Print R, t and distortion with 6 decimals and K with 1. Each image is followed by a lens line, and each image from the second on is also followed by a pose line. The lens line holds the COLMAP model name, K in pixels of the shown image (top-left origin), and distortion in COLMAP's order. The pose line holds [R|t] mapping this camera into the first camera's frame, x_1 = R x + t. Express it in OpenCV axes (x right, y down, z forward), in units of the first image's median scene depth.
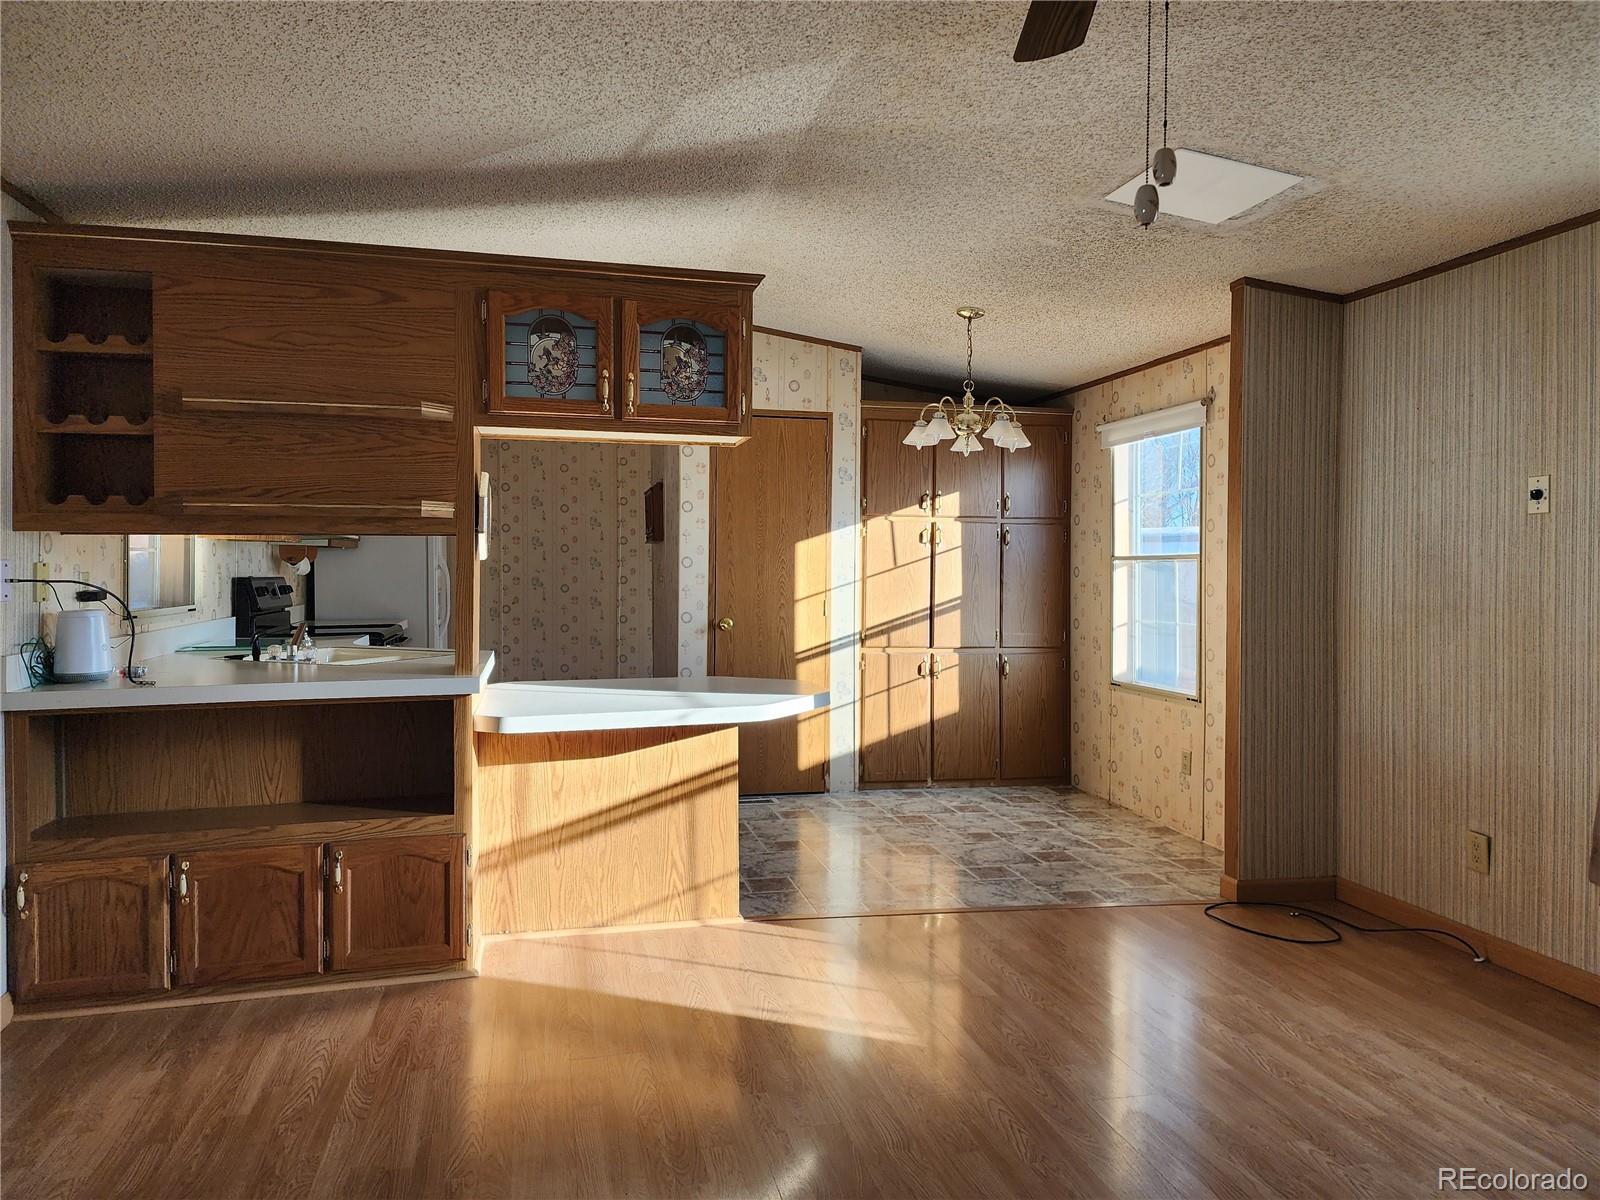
lens RADIAL K [[1059.7, 0, 803.9], [0, 1059.7, 592.3], [0, 0, 1]] dist [0.109771, -0.111953]
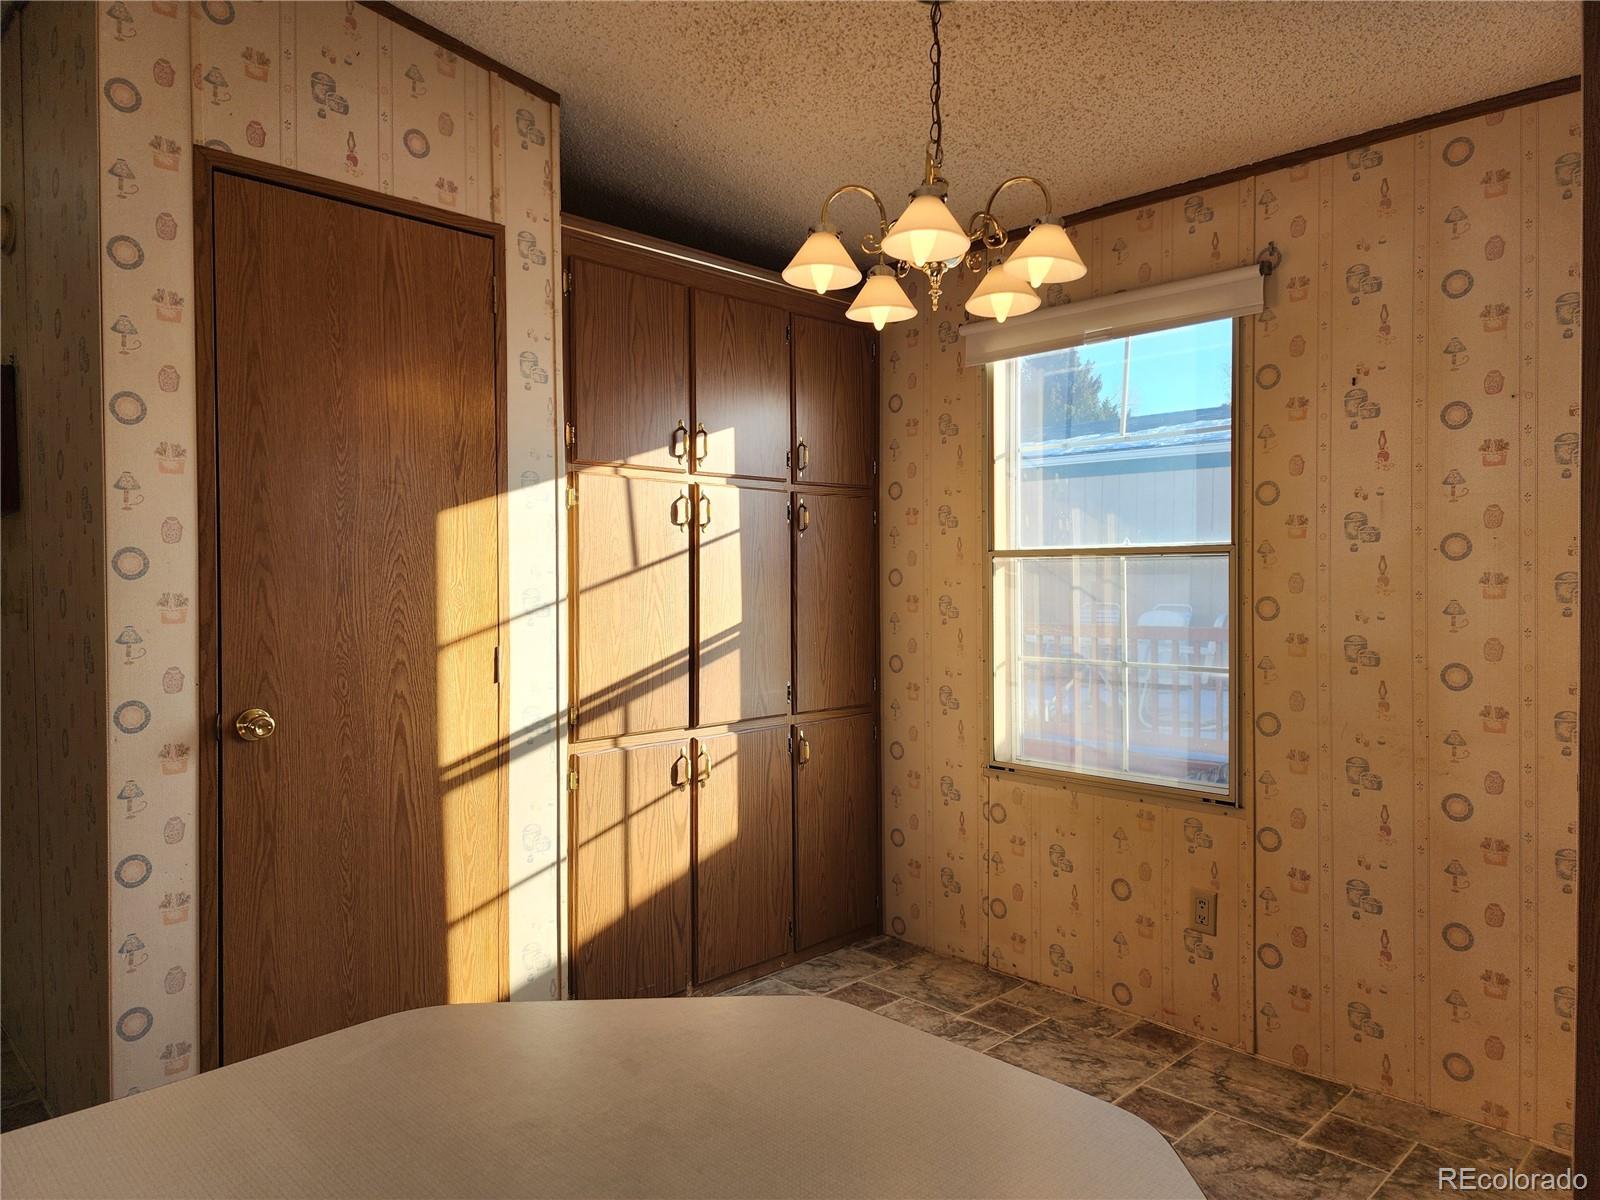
lens RADIAL K [[1059.7, 0, 803.9], [0, 1059.7, 592.3], [0, 0, 1]] dist [0.109771, -0.111953]
pose [[0.856252, -0.018063, 0.516243, -0.100101], [0.020061, 0.999797, 0.001708, -0.013333], [-0.516169, 0.008894, 0.856441, 0.540057]]
